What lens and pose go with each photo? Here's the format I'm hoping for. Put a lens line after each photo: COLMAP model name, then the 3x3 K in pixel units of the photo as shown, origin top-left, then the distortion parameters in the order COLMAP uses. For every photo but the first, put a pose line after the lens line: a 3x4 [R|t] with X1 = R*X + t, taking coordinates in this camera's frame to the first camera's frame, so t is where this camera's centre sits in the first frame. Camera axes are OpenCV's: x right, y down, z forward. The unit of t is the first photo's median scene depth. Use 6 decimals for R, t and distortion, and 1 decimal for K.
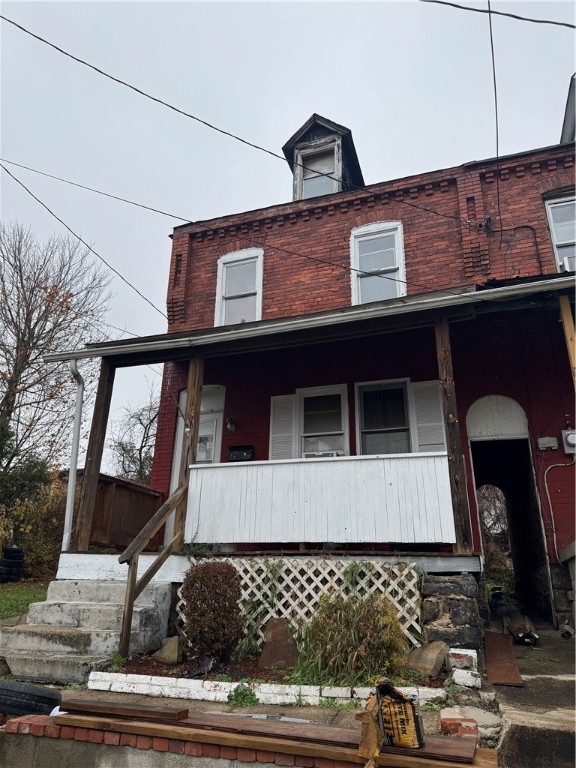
lens RADIAL K [[539.8, 0, 286.2], [0, 539.8, 384.2], [0, 0, 1]] dist [0.038209, -0.045551]
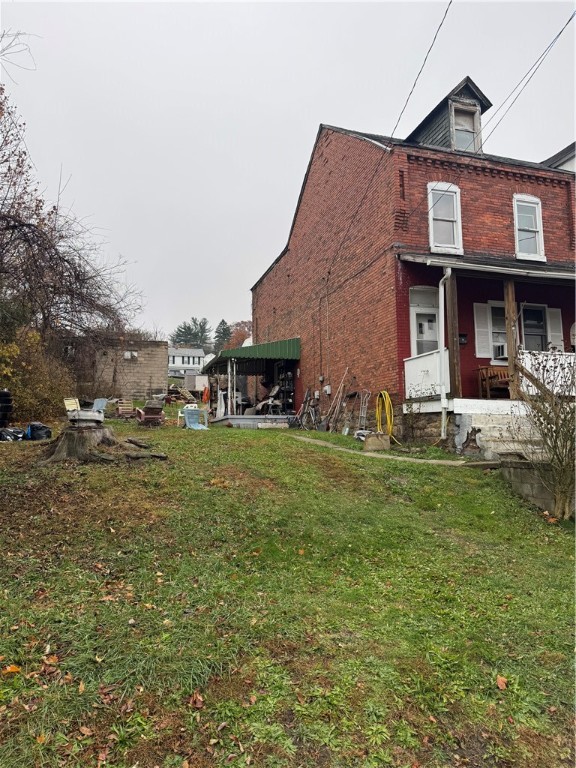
lens RADIAL K [[539.8, 0, 280.6], [0, 539.8, 381.5], [0, 0, 1]] dist [0.038209, -0.045551]
pose [[0.794556, 0.033077, 0.606289, -1.382875], [-0.188435, 0.962647, 0.194431, 0.043583], [-0.577211, -0.268732, 0.771110, 0.084133]]
